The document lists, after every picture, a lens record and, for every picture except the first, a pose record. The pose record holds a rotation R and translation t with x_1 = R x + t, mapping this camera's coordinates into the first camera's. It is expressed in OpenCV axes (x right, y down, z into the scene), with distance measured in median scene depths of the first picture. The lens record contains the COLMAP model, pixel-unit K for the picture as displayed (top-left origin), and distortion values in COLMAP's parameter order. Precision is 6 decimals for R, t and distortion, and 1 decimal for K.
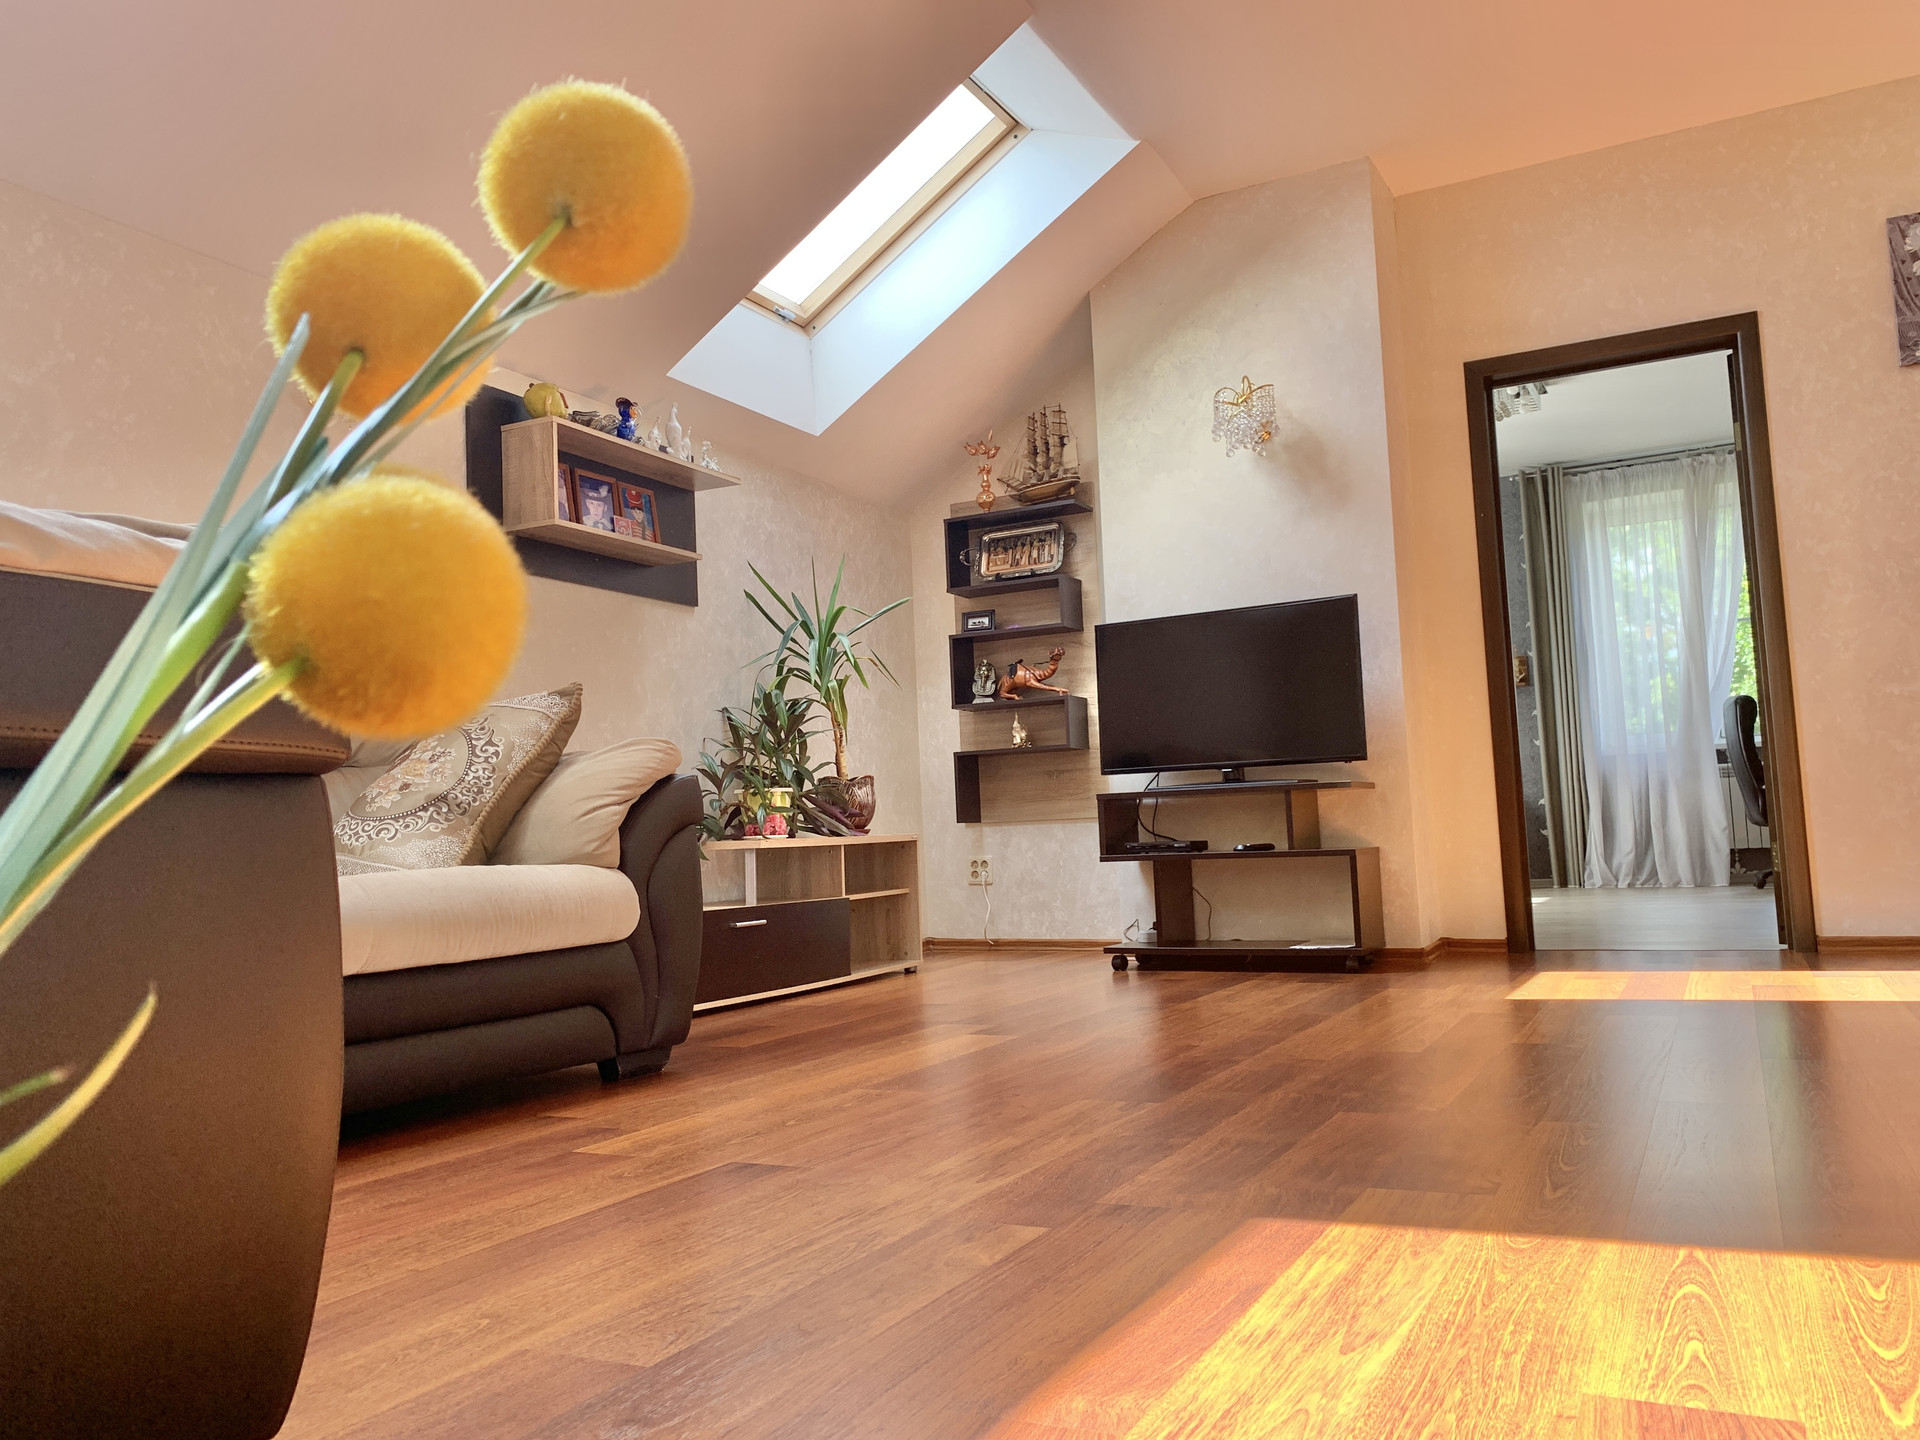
lens RADIAL K [[1440.9, 0, 962.6], [0, 1440.9, 704.2], [0, 0, 1]] dist [0.052892, -0.067448]
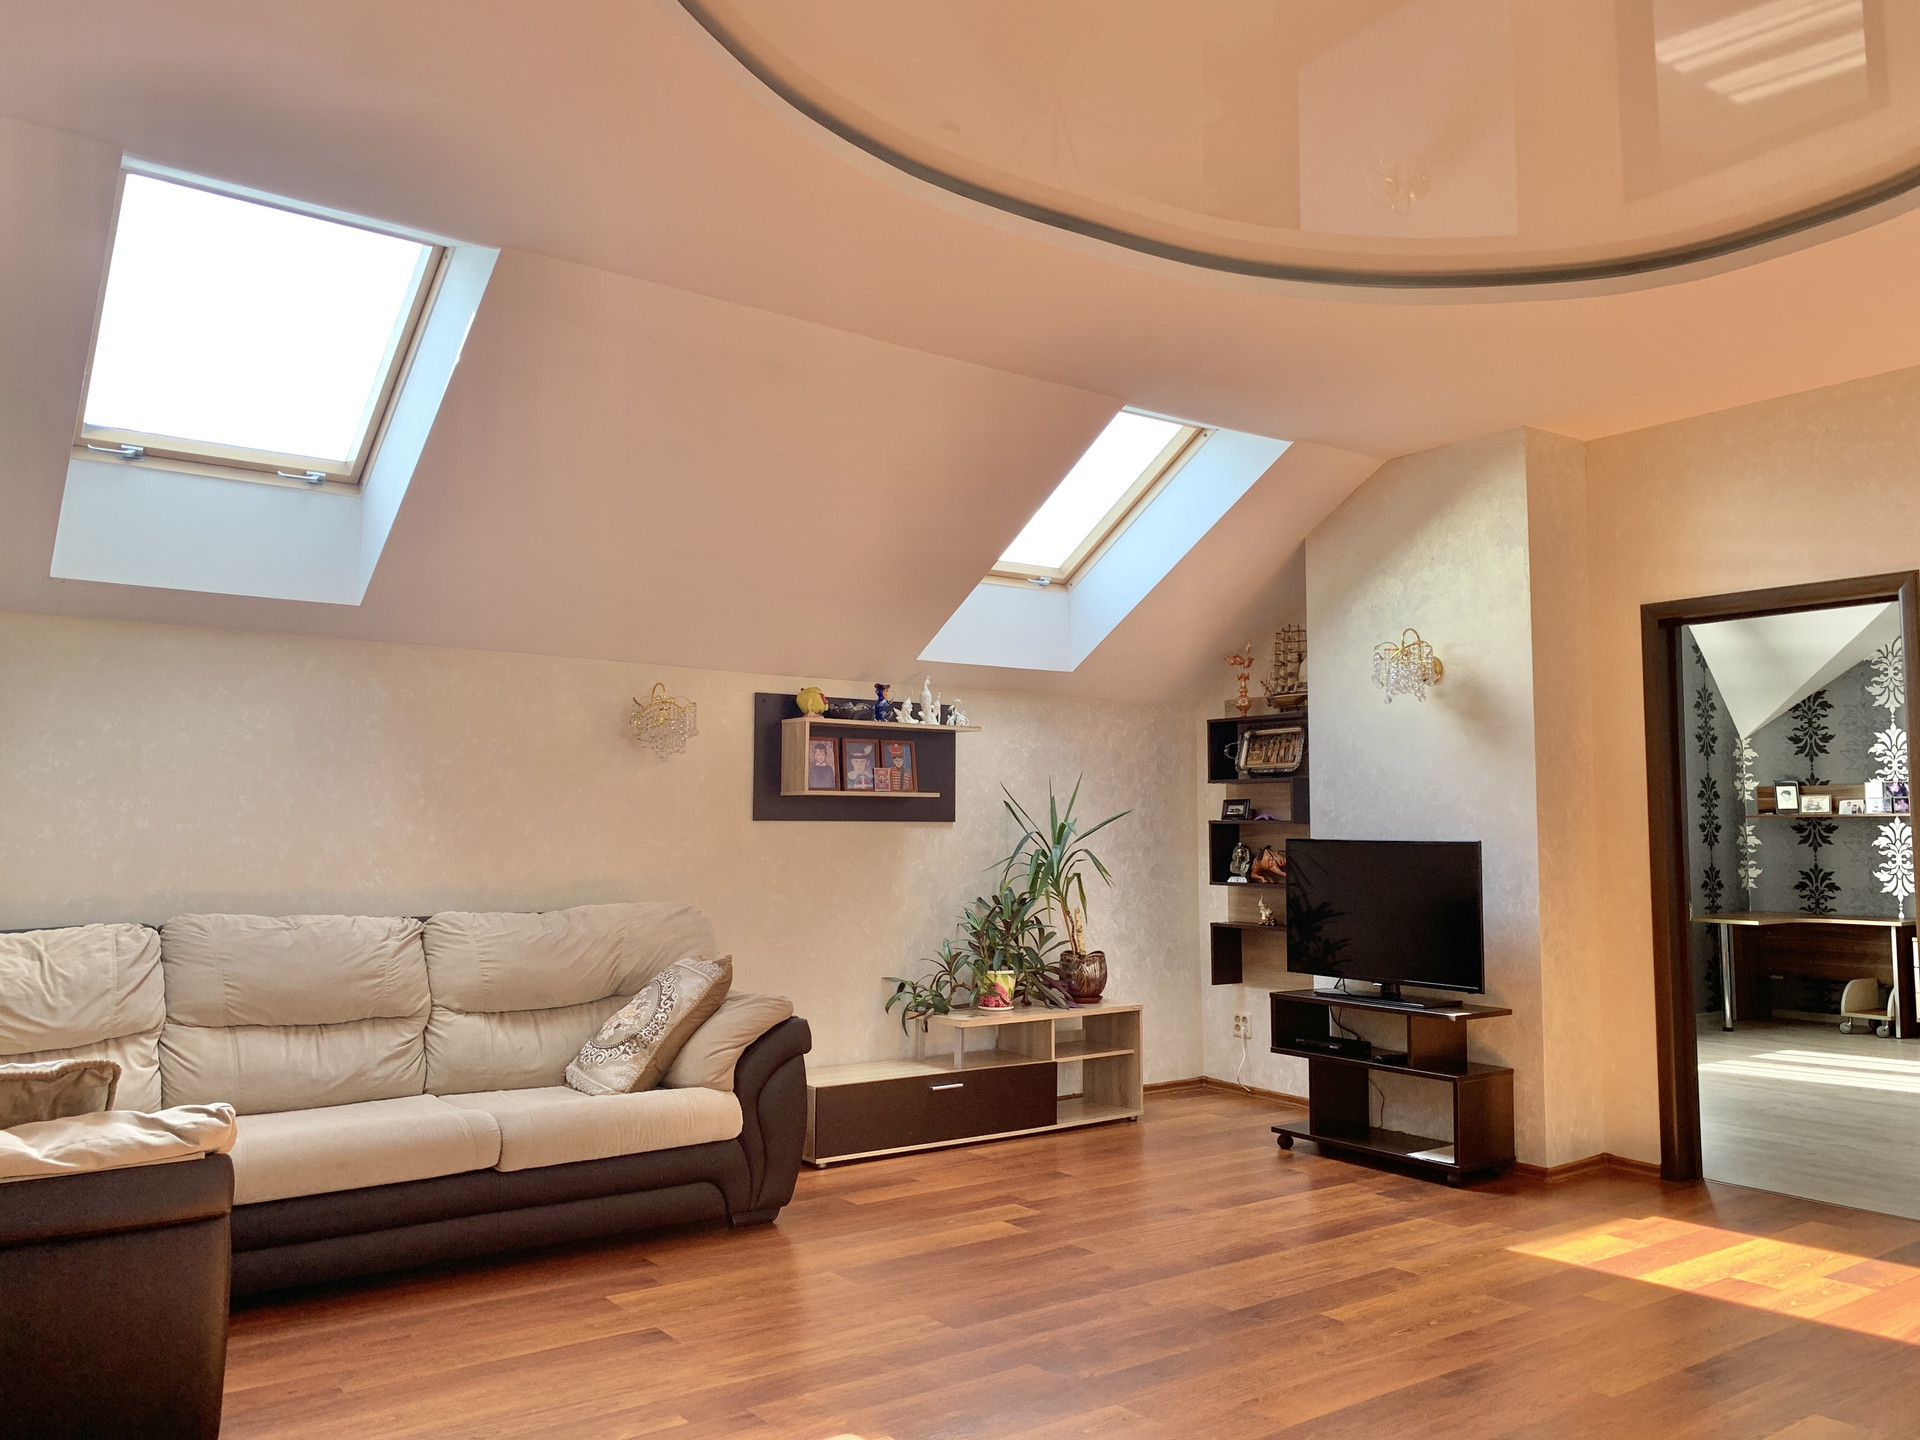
lens RADIAL K [[1440.9, 0, 971.9], [0, 1440.9, 709.0], [0, 0, 1]] dist [0.052892, -0.067448]
pose [[0.901089, 0.006174, -0.433590, 0.386605], [-0.000412, 0.999910, 0.013381, -0.184478], [0.433634, -0.011878, 0.901011, -0.157554]]
